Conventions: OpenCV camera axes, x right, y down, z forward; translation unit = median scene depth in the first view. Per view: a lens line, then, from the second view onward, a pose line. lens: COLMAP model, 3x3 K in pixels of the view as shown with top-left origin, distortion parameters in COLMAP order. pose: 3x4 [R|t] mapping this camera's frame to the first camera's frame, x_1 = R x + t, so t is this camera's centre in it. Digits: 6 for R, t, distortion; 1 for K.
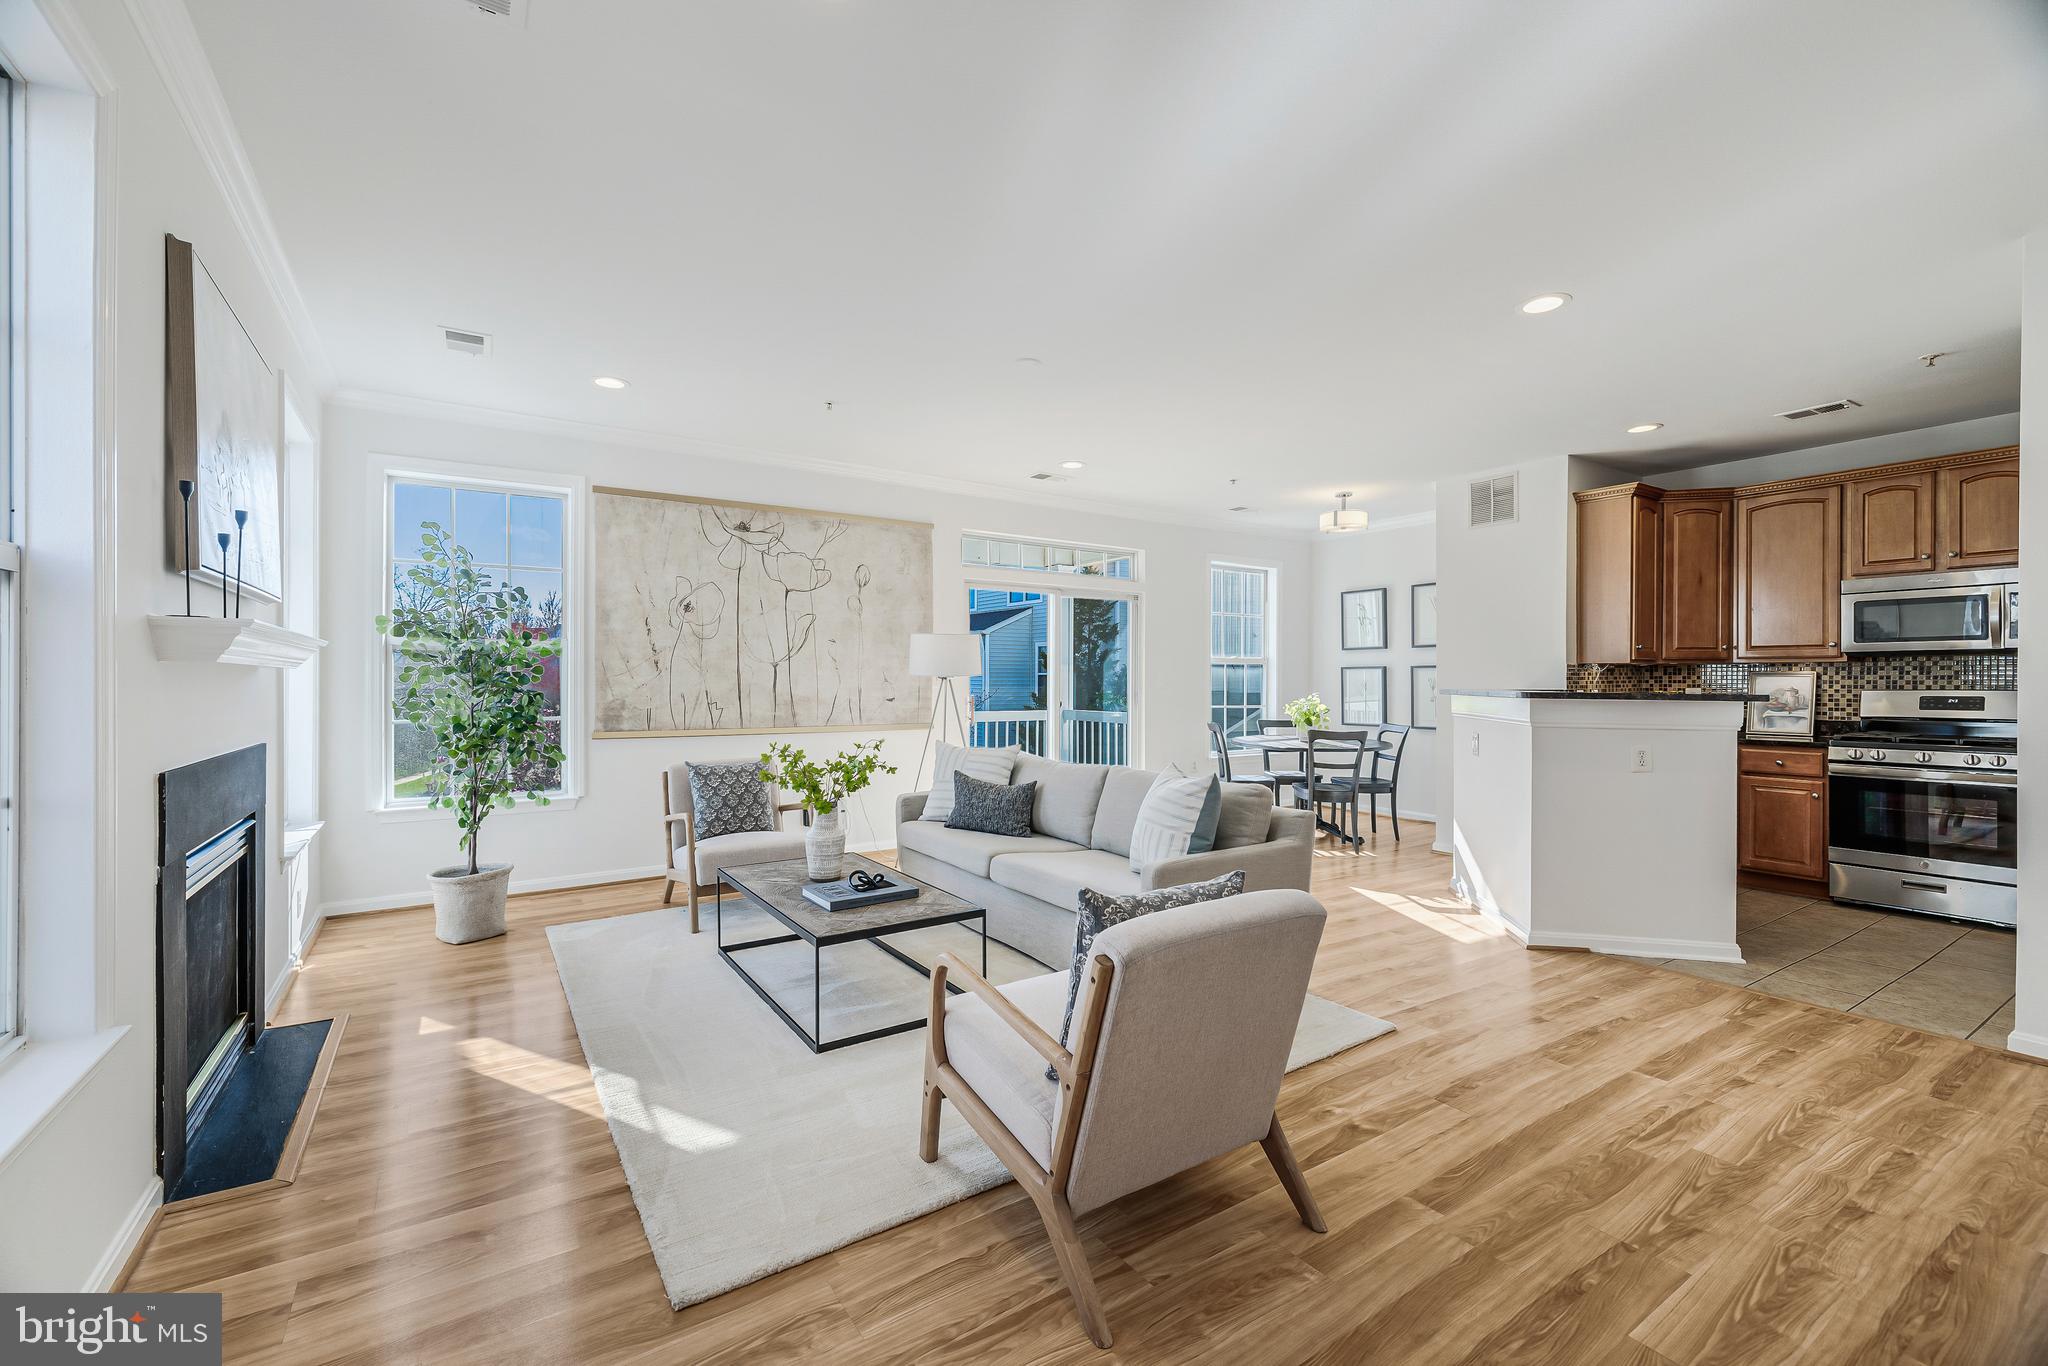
lens RADIAL K [[859.0, 0, 1013.8], [0, 859.0, 682.4], [0, 0, 1]] dist [0.001591, 0.000532]
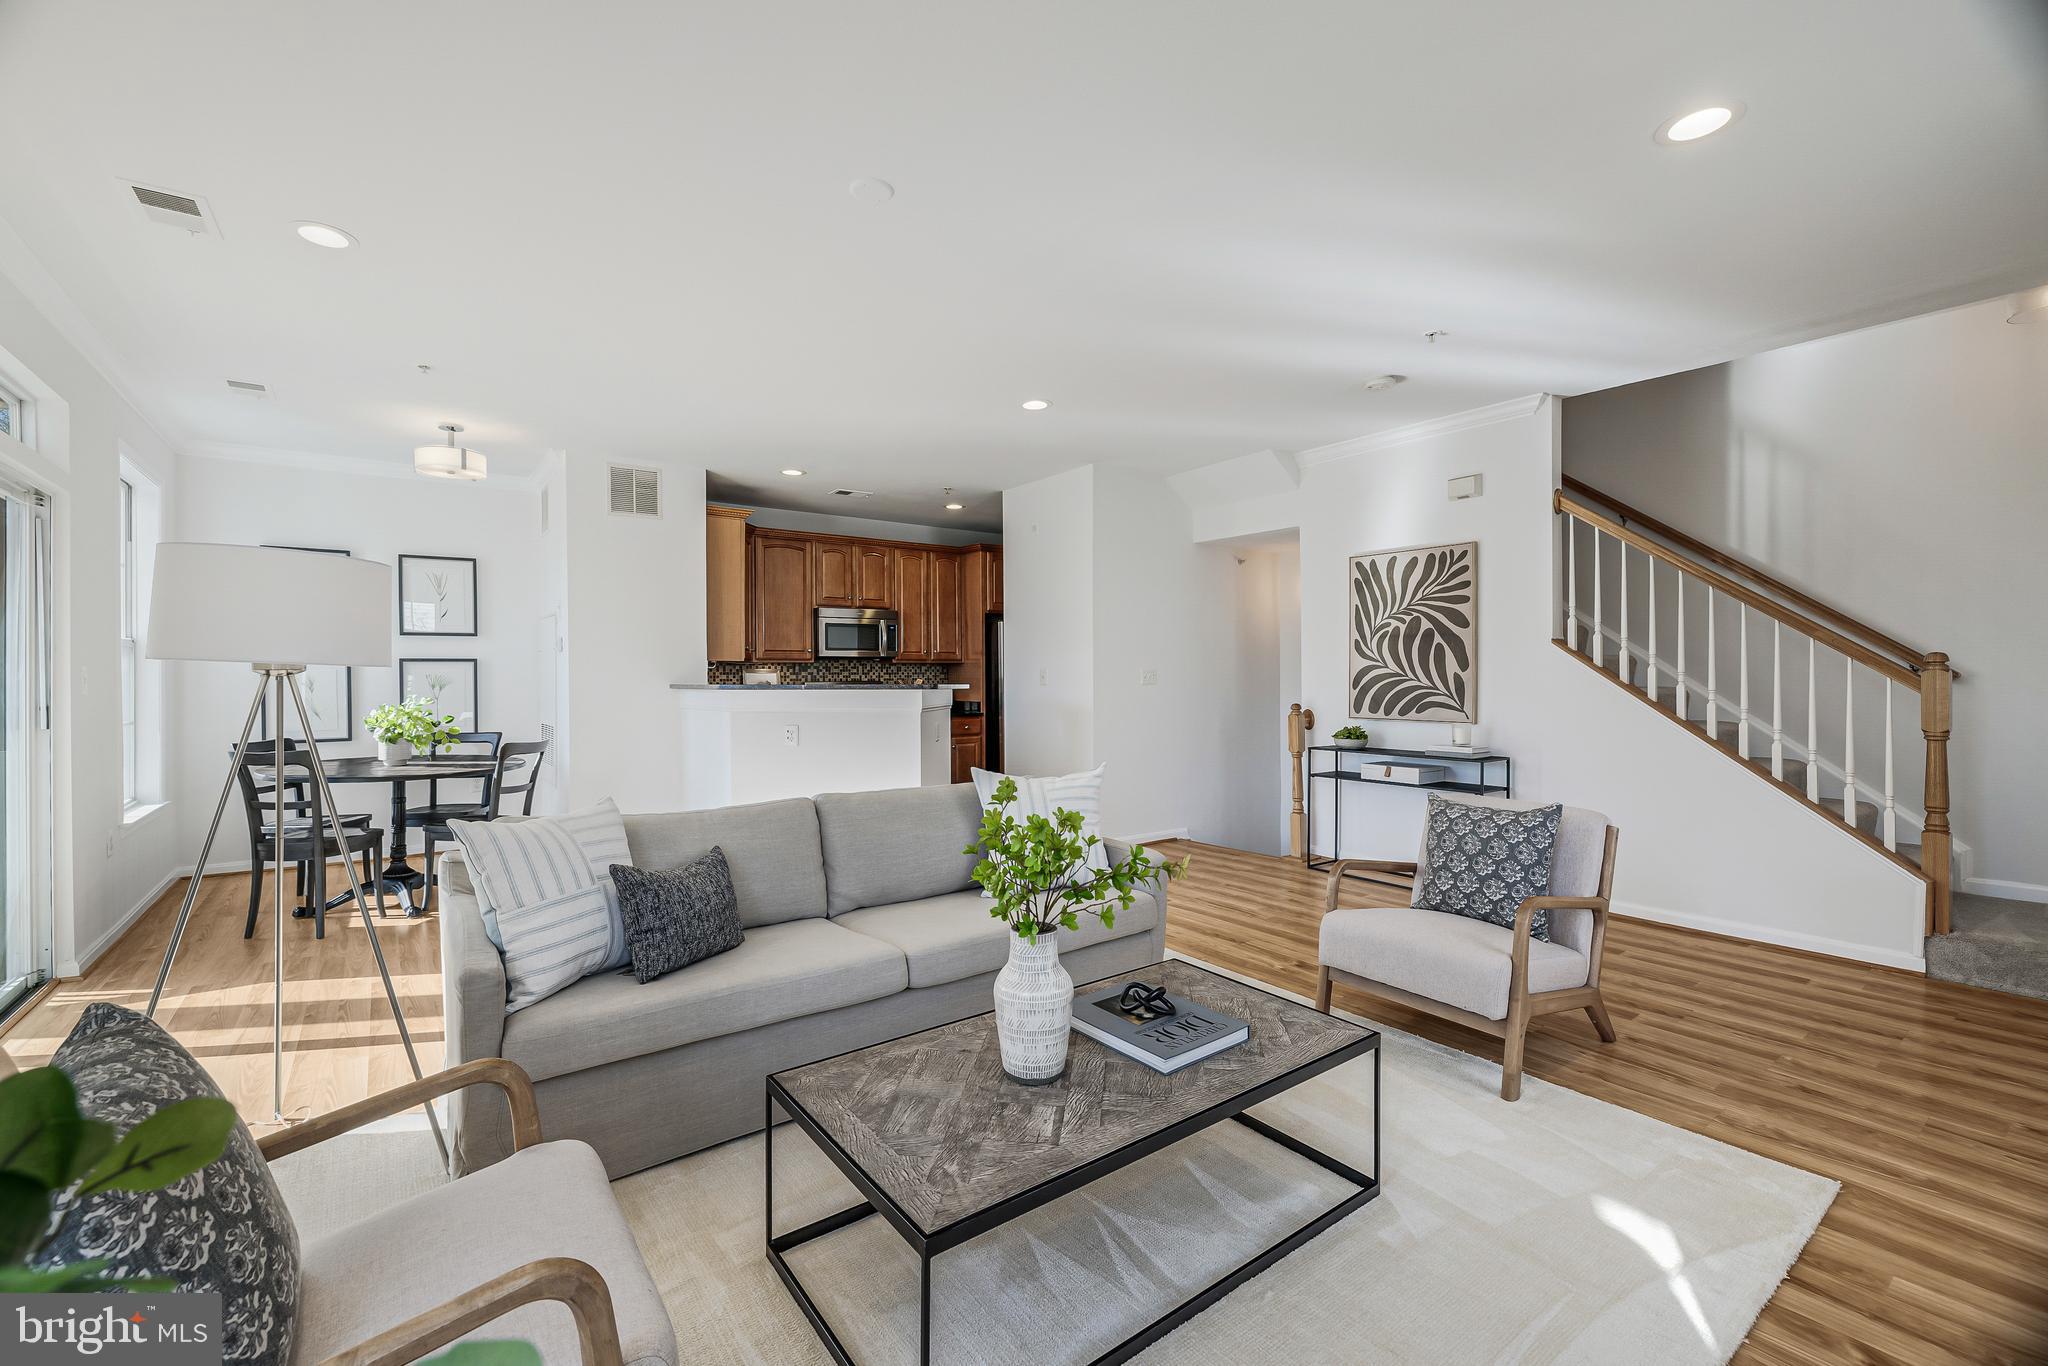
lens RADIAL K [[859.0, 0, 1011.6], [0, 859.0, 677.1], [0, 0, 1]] dist [0.001591, 0.000532]
pose [[-0.055603, -0.003493, 0.998447, -0.511910], [0.006449, 0.999972, 0.003858, -0.002860], [-0.998432, 0.006653, -0.055579, 0.738722]]
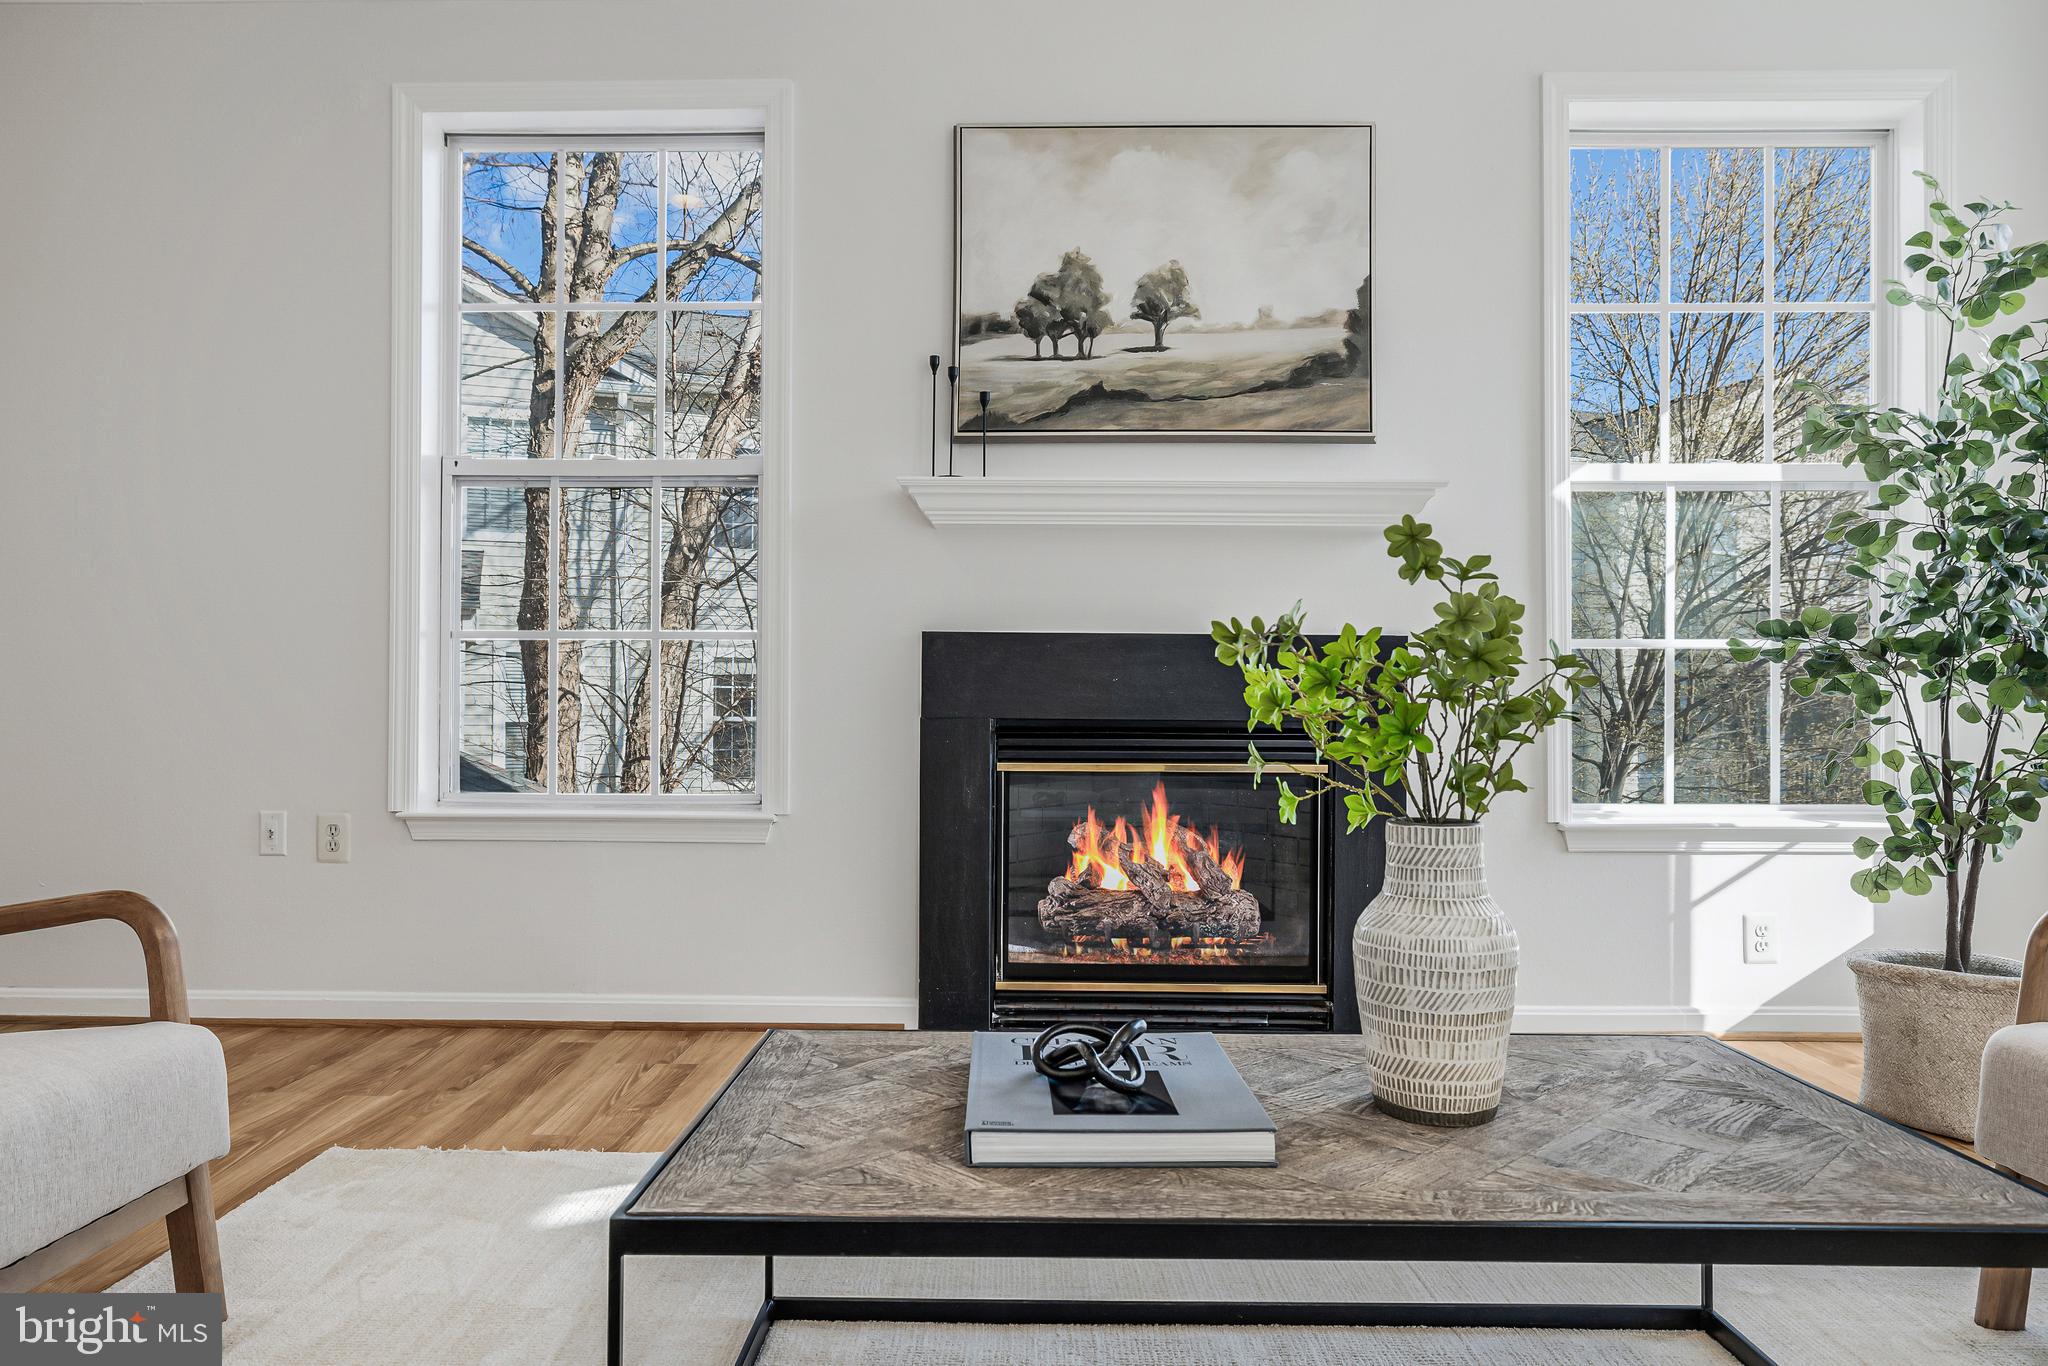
lens RADIAL K [[1287.8, 0, 1004.6], [0, 1287.8, 699.5], [0, 0, 1]] dist [0.000952, -0.002966]
pose [[-0.559352, -0.012776, -0.828832, 0.118885], [-0.010556, 0.999910, -0.008289, 0.080556], [0.828863, 0.004113, -0.559436, 0.786649]]
